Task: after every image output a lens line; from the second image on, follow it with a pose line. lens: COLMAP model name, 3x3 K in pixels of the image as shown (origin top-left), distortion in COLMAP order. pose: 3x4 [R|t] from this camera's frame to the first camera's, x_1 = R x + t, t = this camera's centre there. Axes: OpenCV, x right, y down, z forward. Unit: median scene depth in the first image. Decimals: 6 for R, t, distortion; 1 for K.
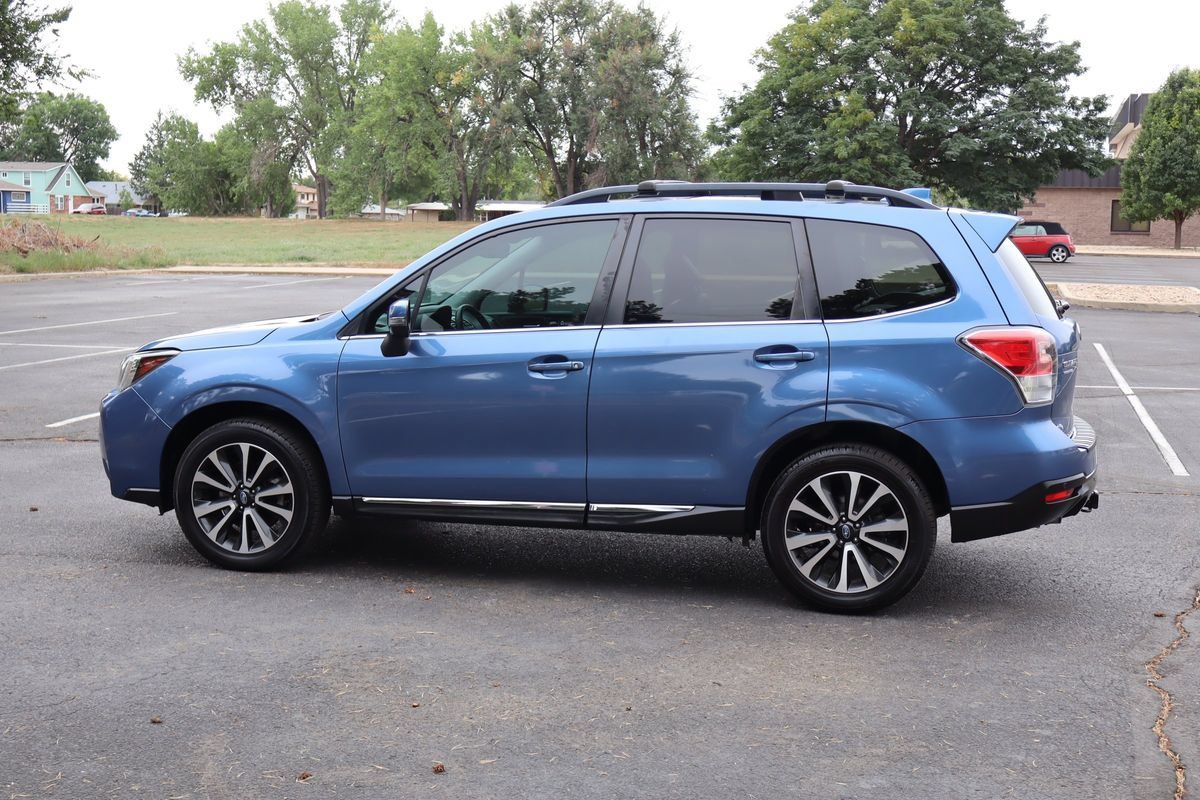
lens RADIAL K [[1666.7, 0, 584.1], [0, 1666.7, 401.3], [0, 0, 1]] dist [0.018050, -0.051192]
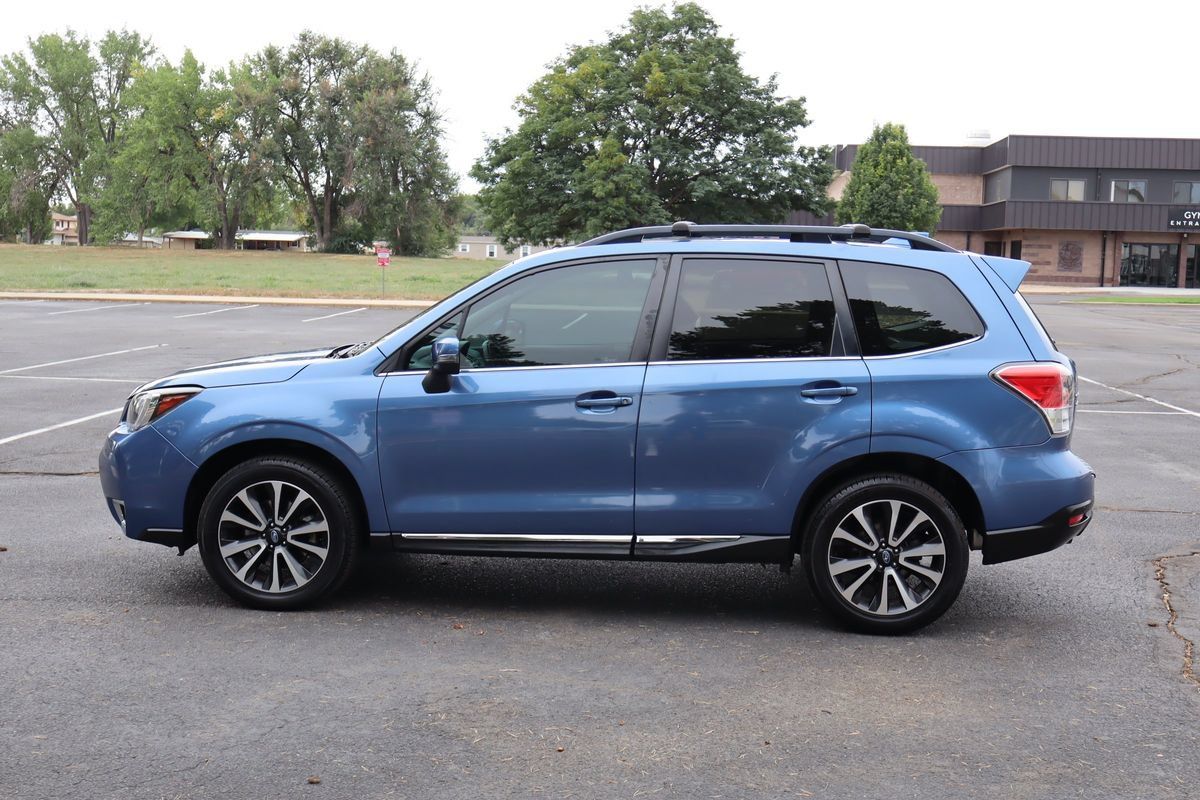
lens RADIAL K [[1524.6, 0, 600.0], [0, 1524.6, 400.0], [0, 0, 1]] dist [0.025335, -0.020103]
pose [[0.982836, -0.007567, 0.184327, -0.180268], [0.009518, 0.999908, -0.009703, -0.012310], [-0.184237, 0.011291, 0.982817, 0.074366]]
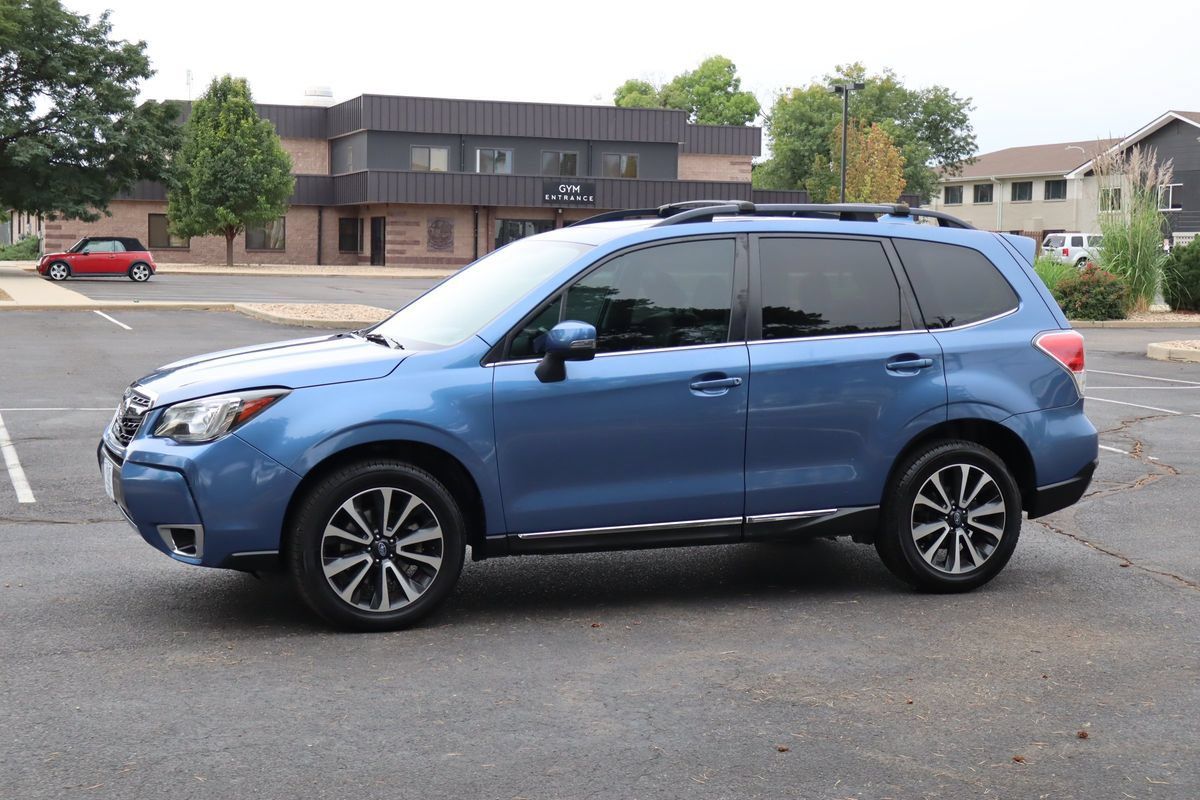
lens RADIAL K [[1868.3, 0, 639.6], [0, 1868.3, 400.1], [0, 0, 1]] dist [0.019688, -0.068499]
pose [[0.794386, -0.050538, 0.605307, -0.694099], [0.062537, 0.998042, 0.001257, -0.014279], [-0.604185, 0.036855, 0.795991, 0.118157]]
